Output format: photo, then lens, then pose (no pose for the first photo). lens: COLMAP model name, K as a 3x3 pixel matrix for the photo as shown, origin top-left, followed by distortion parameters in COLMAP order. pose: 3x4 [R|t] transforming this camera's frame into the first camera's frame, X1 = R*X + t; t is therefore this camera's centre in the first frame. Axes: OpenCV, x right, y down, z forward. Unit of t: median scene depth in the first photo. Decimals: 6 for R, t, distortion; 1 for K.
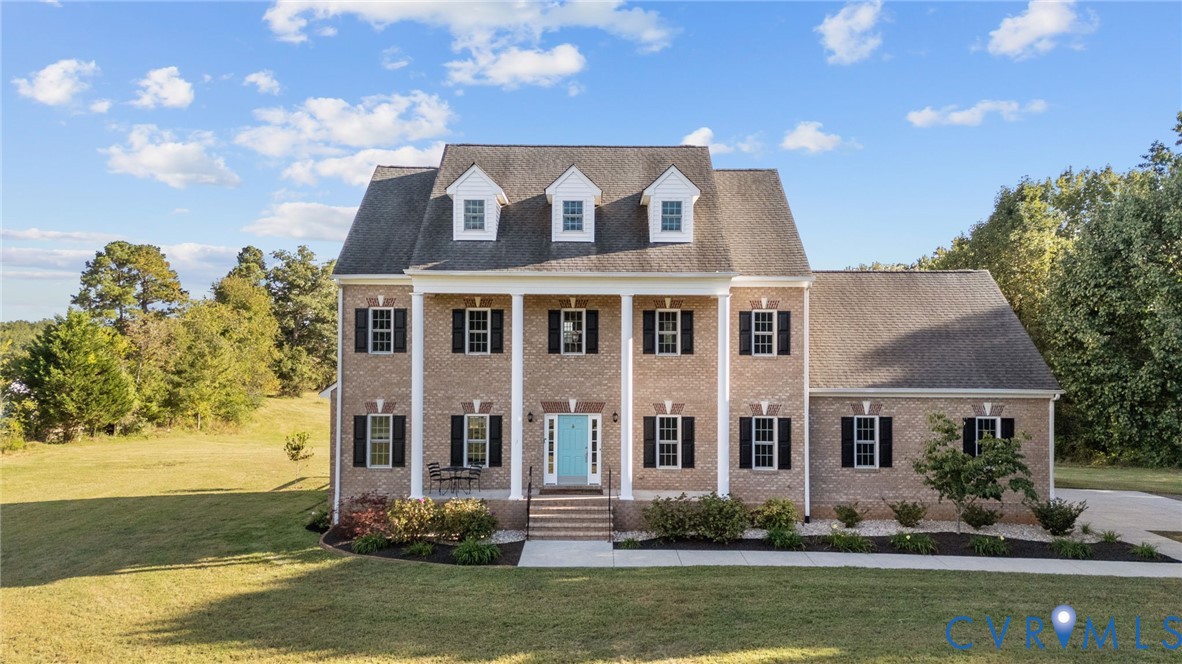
lens RADIAL K [[895.5, 0, 595.3], [0, 895.5, 338.8], [0, 0, 1]] dist [0.072870, -0.001555]
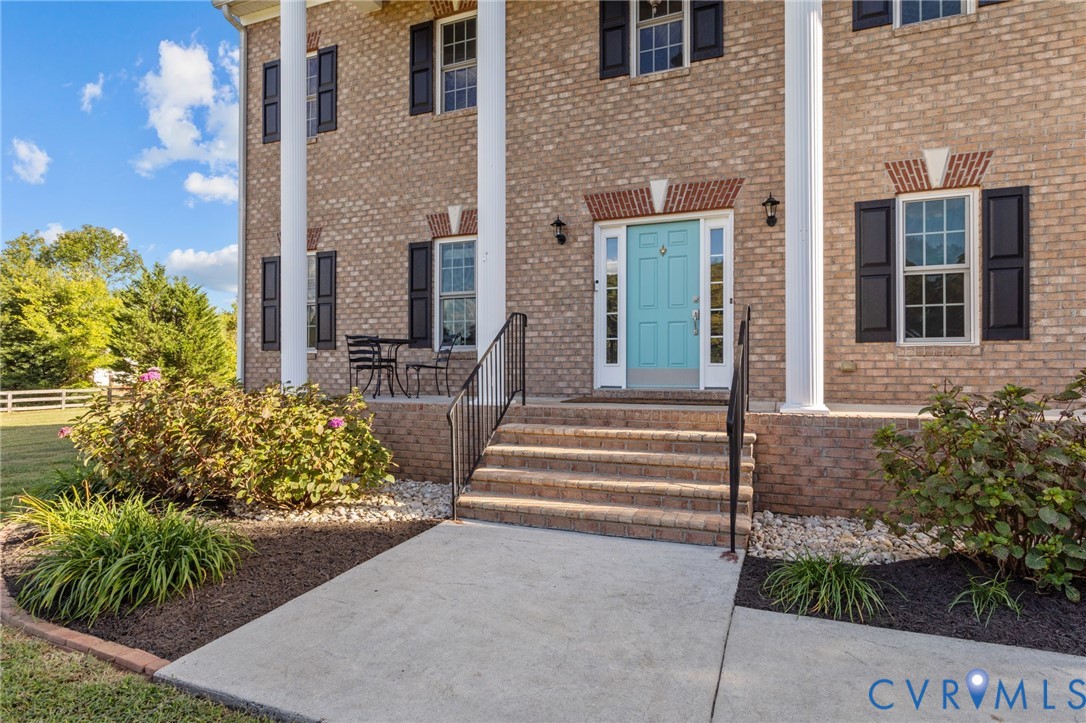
lens RADIAL K [[575.0, 0, 538.9], [0, 575.0, 370.2], [0, 0, 1]] dist [0.000291, -0.000771]
pose [[0.921558, -0.005054, -0.388208, 0.025766], [0.008490, 0.999938, 0.007137, 0.152246], [0.388148, -0.009873, 0.921544, 0.736159]]
